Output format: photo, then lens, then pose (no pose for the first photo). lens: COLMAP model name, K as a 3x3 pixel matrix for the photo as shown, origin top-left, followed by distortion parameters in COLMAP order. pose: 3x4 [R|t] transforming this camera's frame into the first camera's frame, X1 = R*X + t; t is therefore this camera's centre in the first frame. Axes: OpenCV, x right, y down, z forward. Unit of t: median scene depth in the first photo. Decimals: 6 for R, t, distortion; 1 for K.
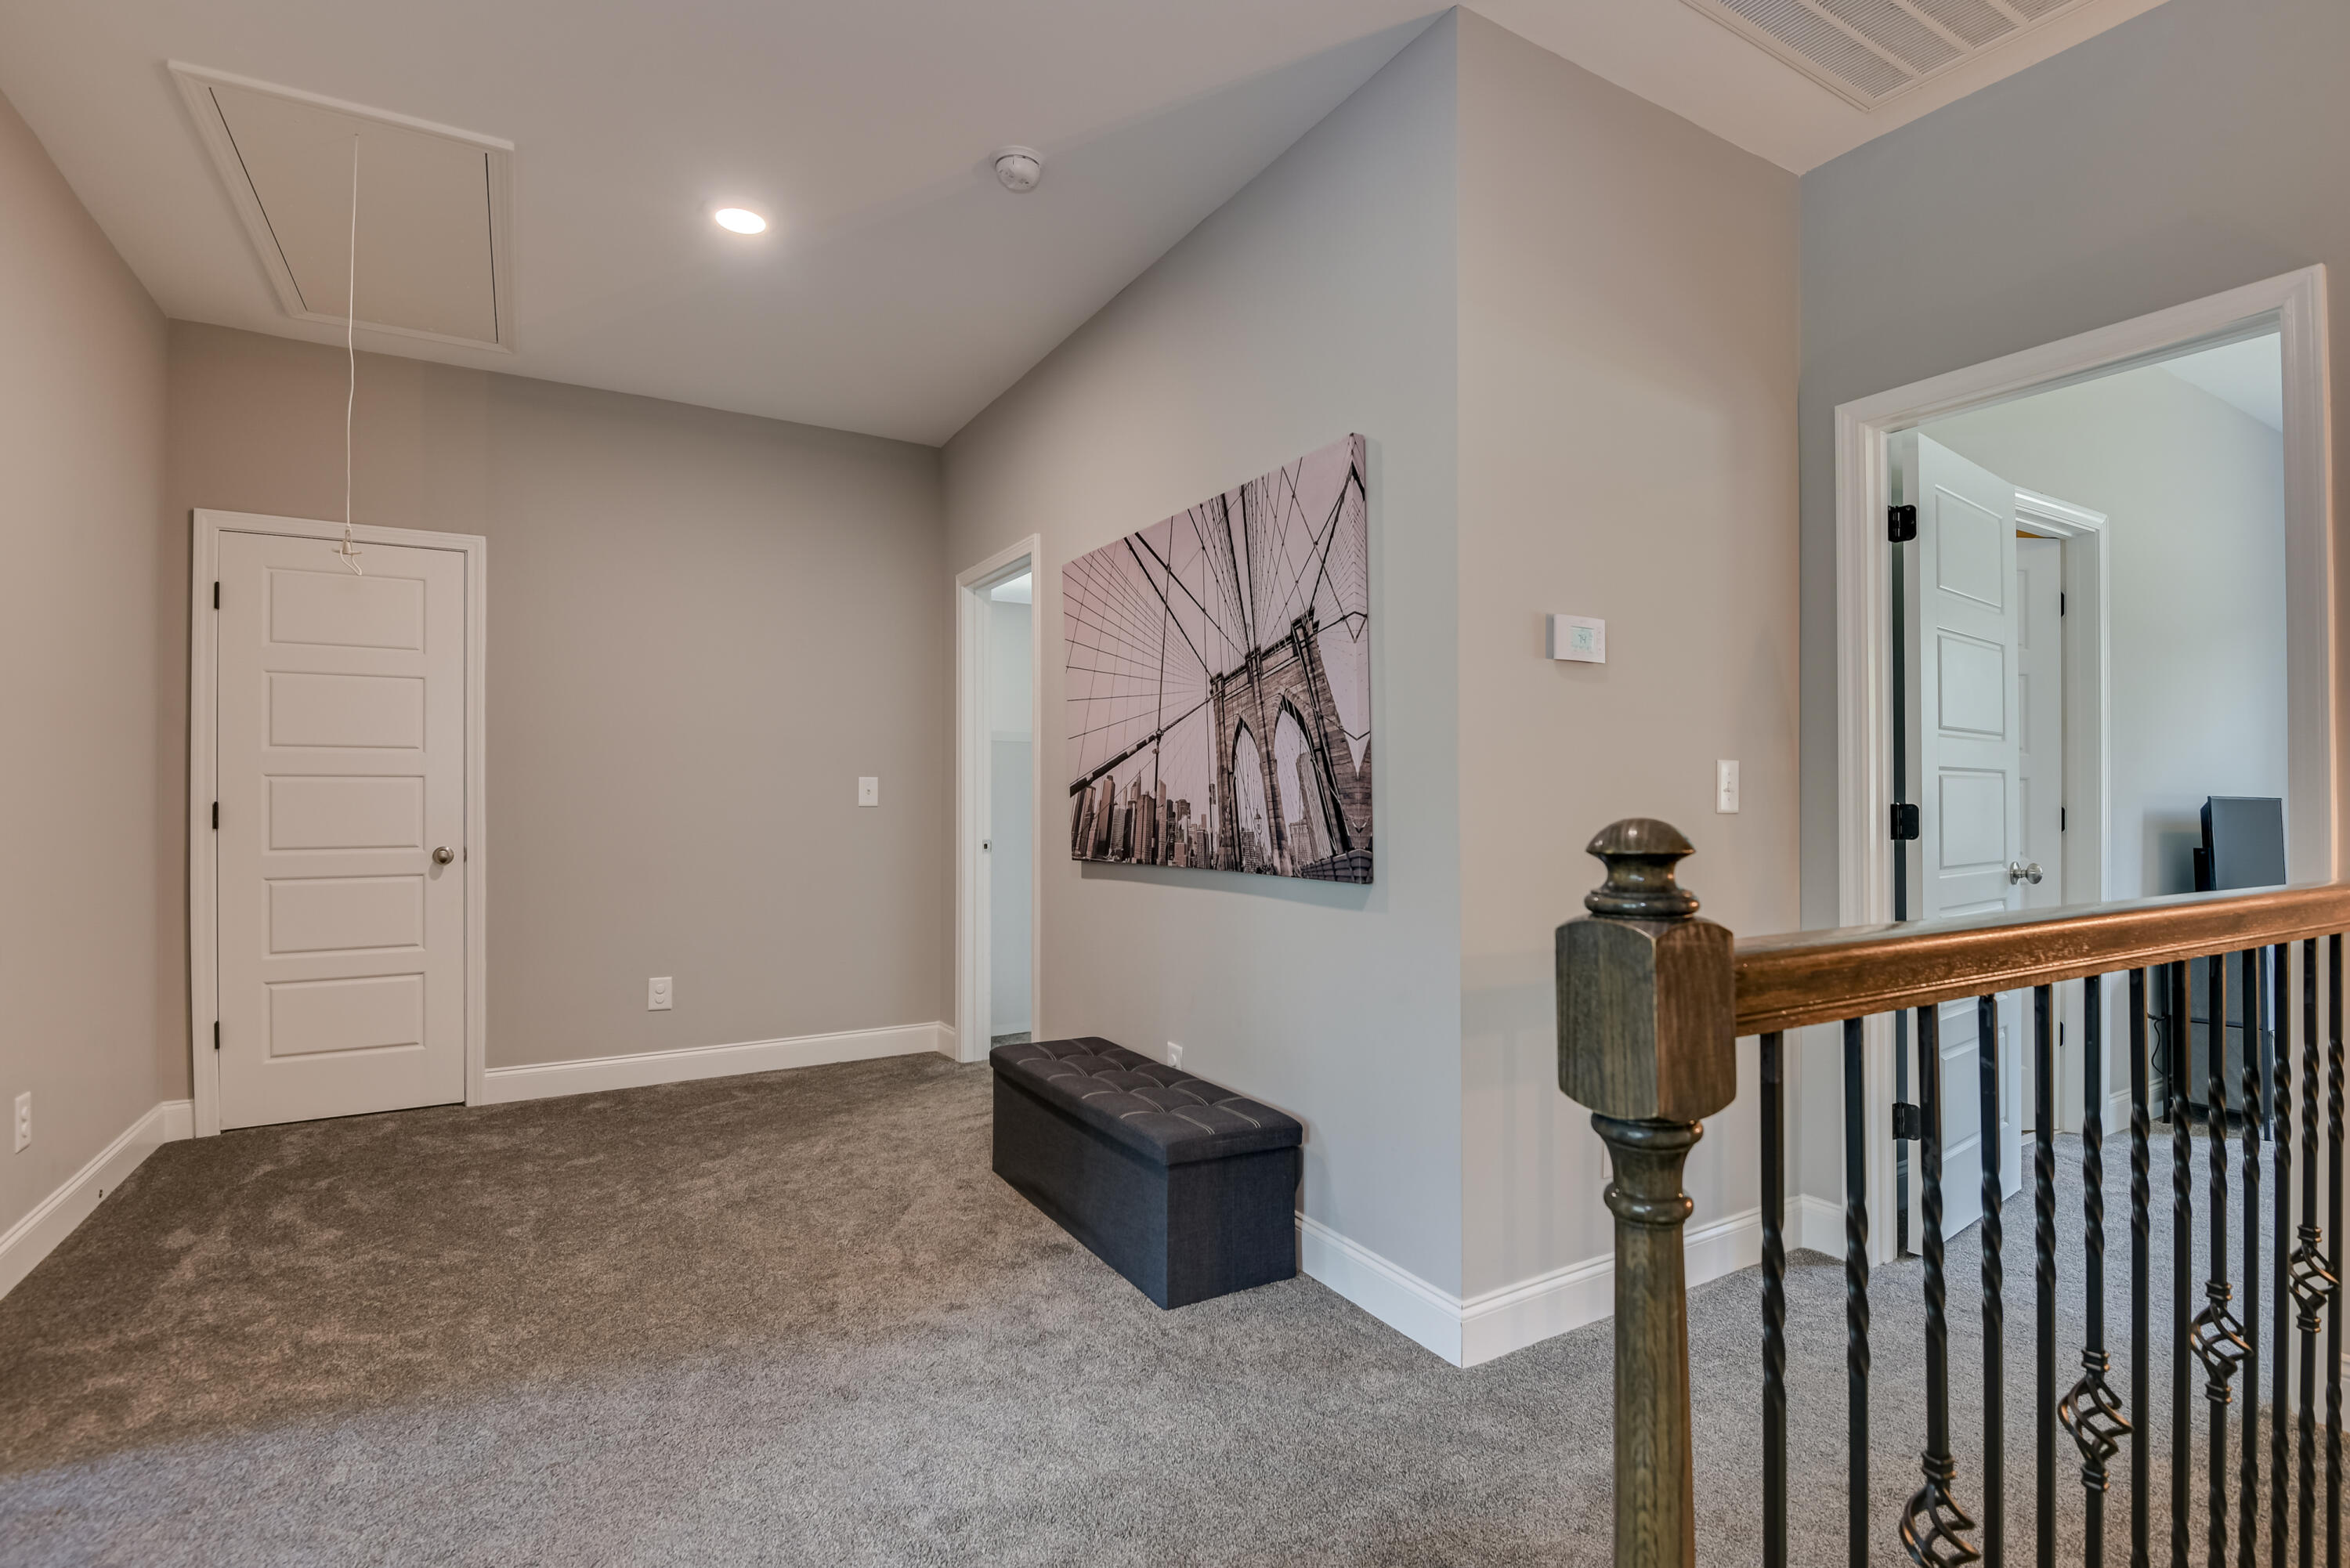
lens RADIAL K [[1119.7, 0, 1181.7], [0, 1119.7, 798.0], [0, 0, 1]] dist [0.001522, -0.000030]
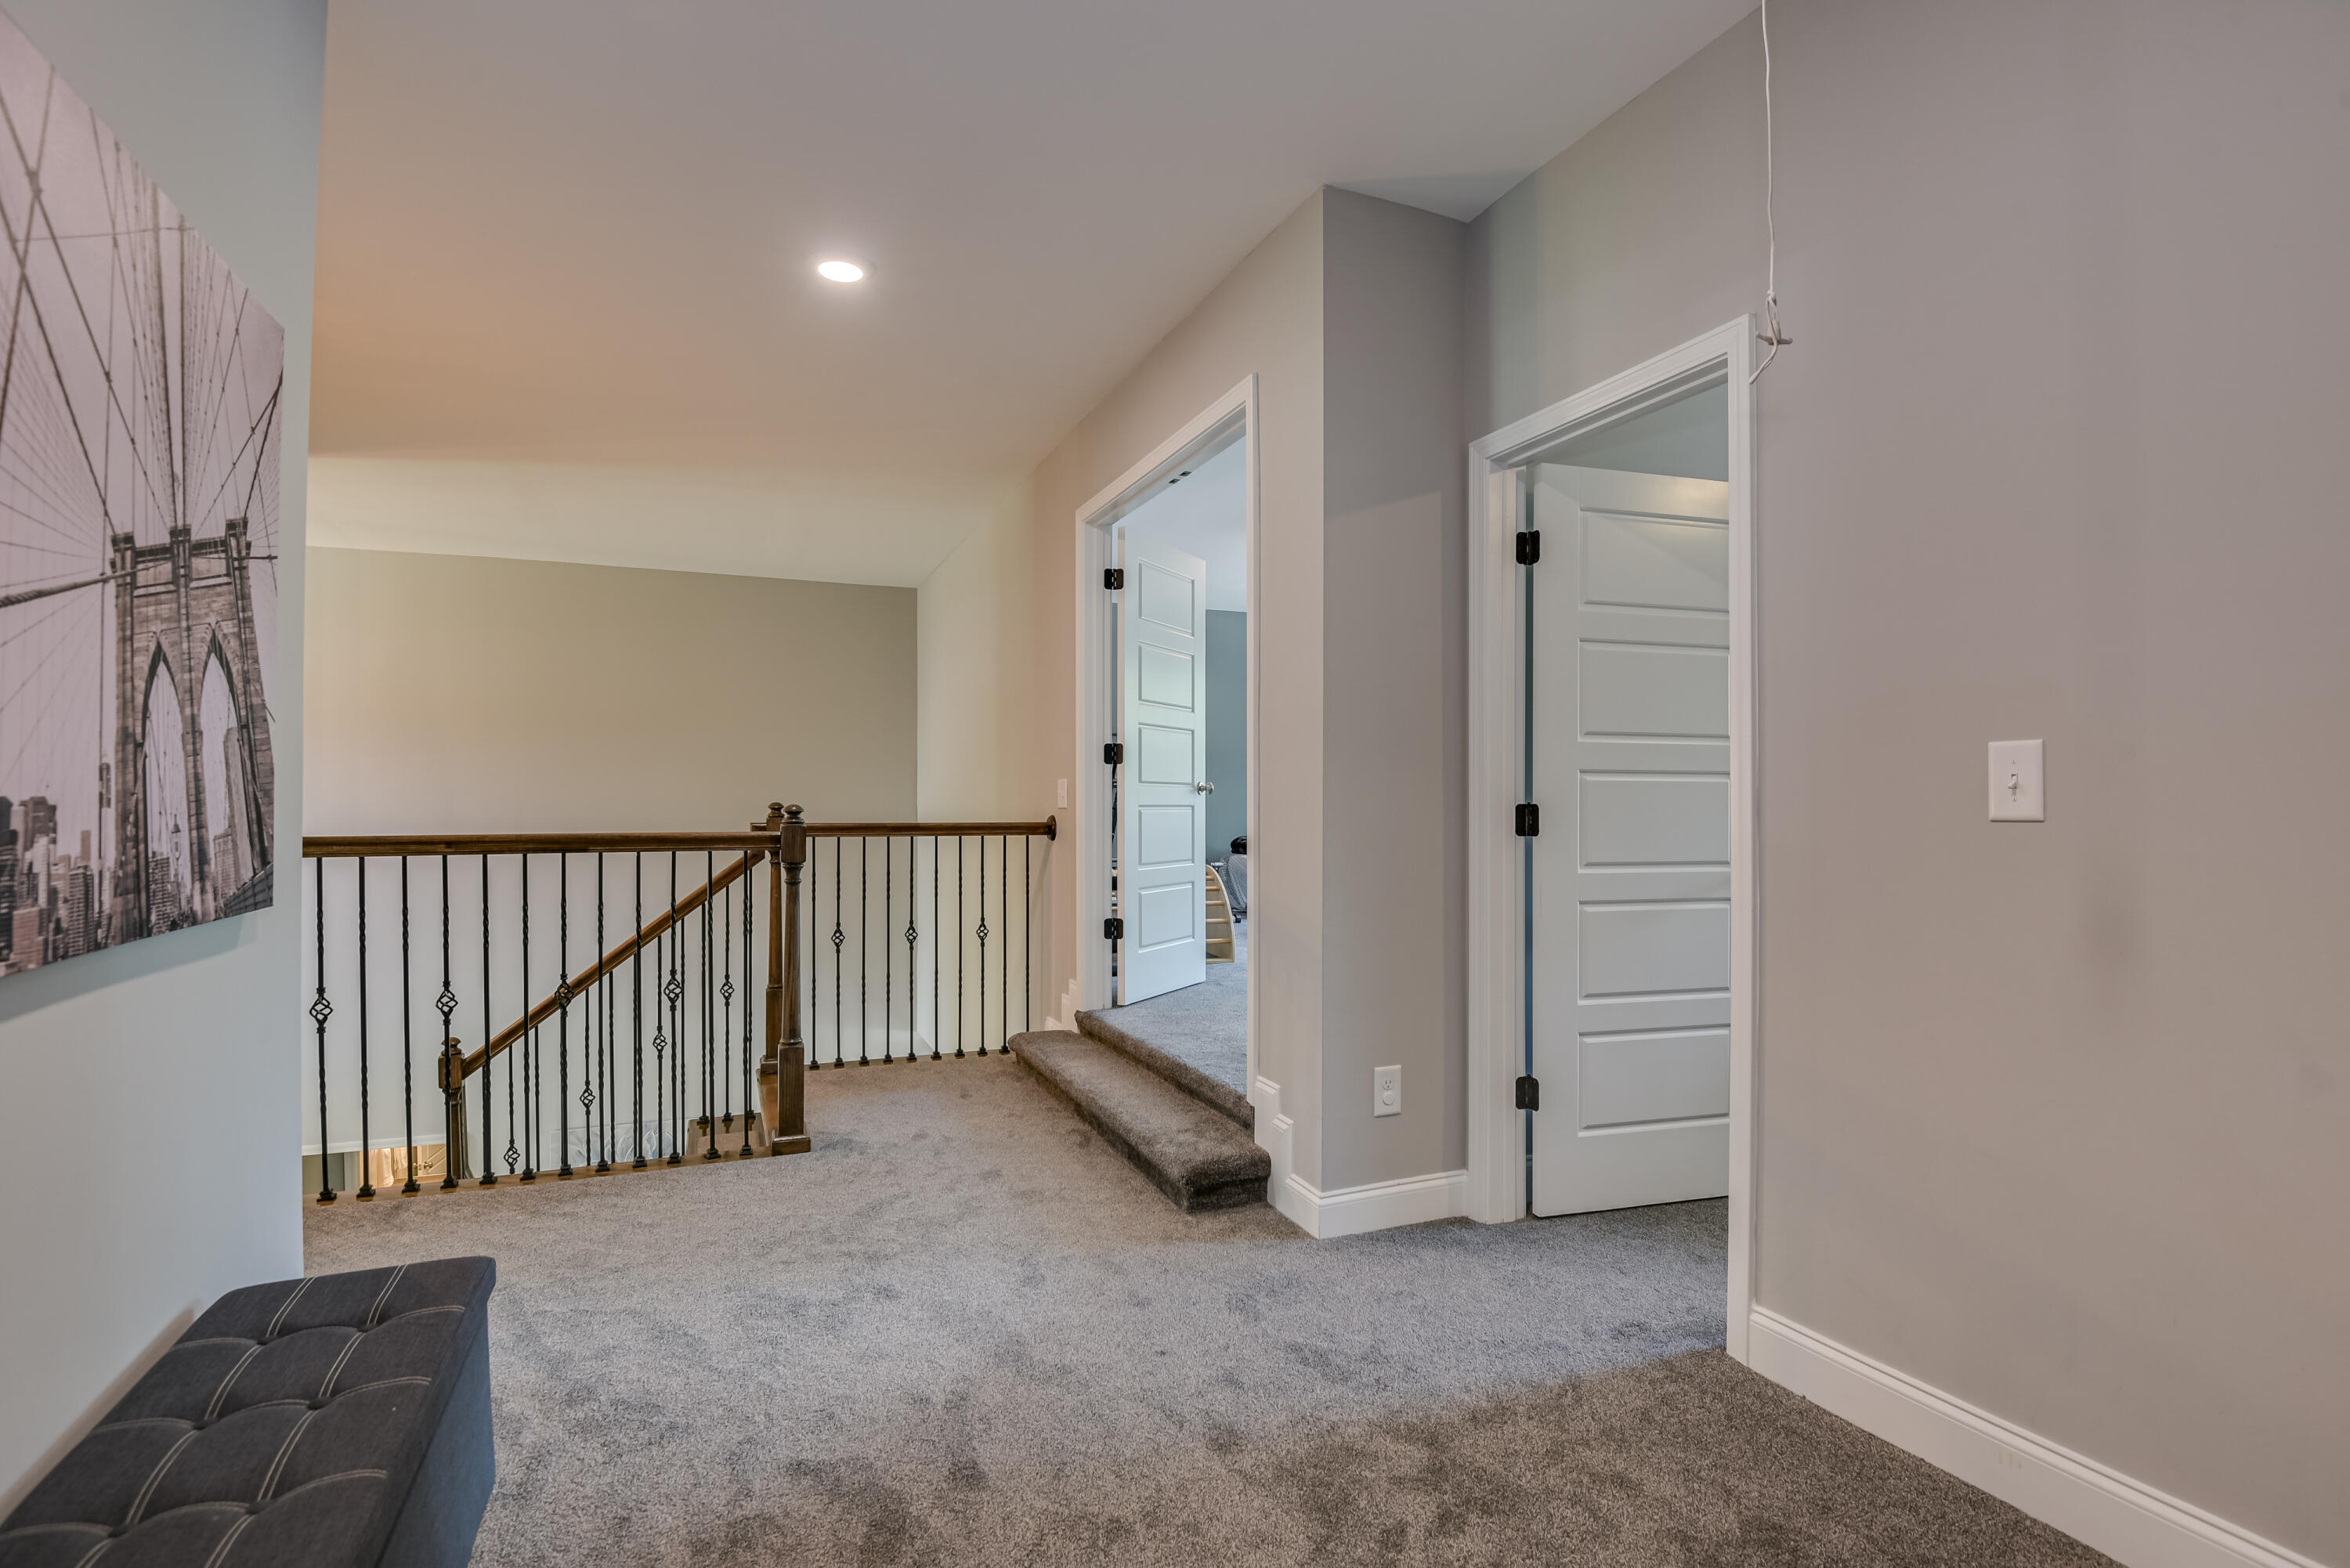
lens RADIAL K [[1119.7, 0, 1171.4], [0, 1119.7, 795.8], [0, 0, 1]] dist [0.001522, -0.000030]
pose [[-0.990478, -0.002179, 0.137656, -0.495709], [-0.003320, 0.999962, -0.008059, 0.003203], [-0.137633, -0.008440, -0.990447, 1.472335]]
